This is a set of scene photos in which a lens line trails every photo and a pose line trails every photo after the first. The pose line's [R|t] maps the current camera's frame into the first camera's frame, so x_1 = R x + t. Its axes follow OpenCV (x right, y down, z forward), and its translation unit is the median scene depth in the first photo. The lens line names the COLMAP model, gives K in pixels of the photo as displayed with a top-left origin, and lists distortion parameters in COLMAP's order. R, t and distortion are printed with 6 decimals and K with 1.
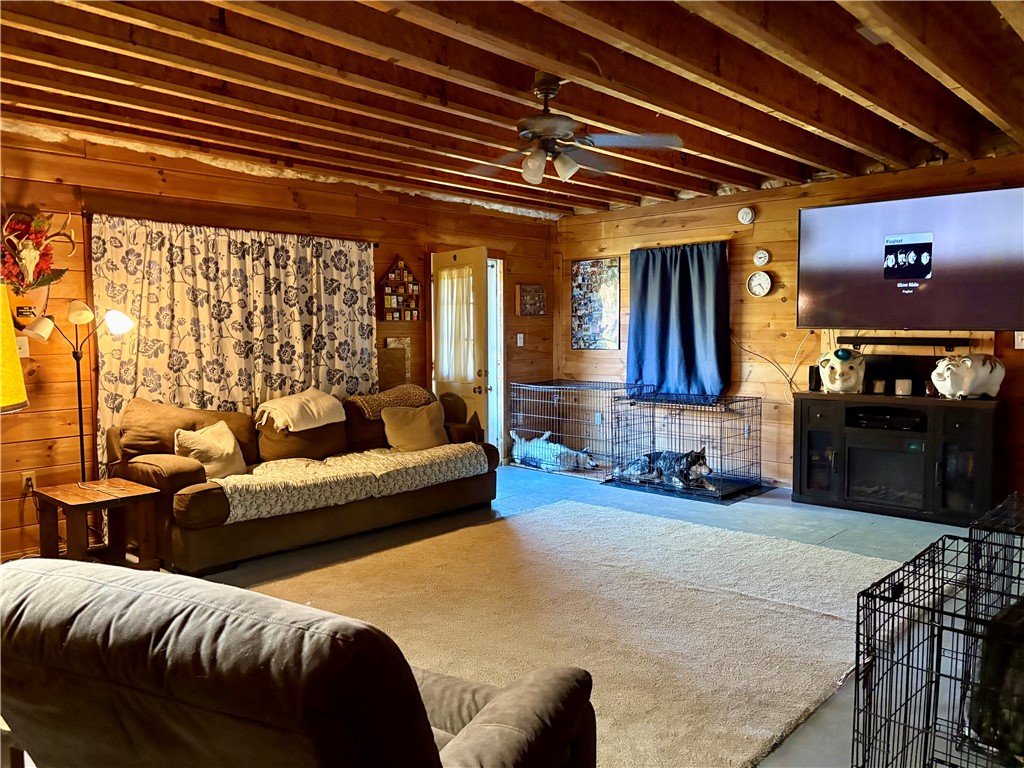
lens RADIAL K [[776.9, 0, 516.3], [0, 776.9, 390.9], [0, 0, 1]] dist [0.062887, -0.075866]
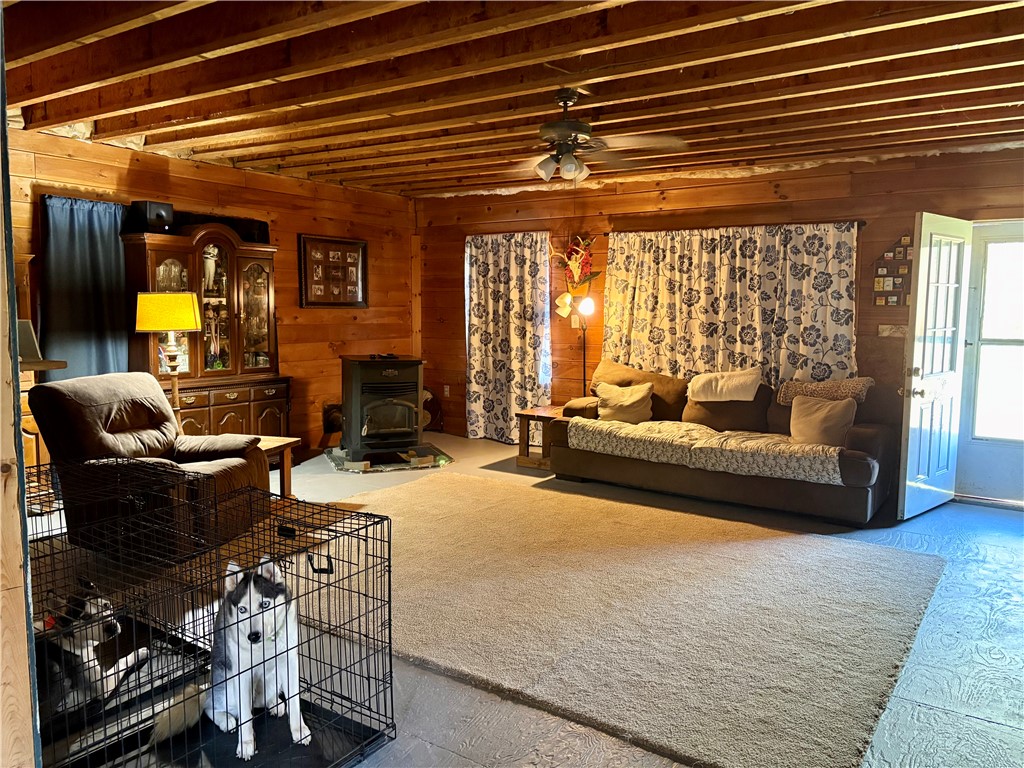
lens RADIAL K [[776.9, 0, 518.2], [0, 776.9, 383.7], [0, 0, 1]] dist [0.062887, -0.075866]
pose [[0.146546, 0.105233, -0.983591, 0.778576], [-0.094832, 0.991240, 0.091922, -0.052363], [0.984648, 0.079805, 0.155242, 0.533517]]
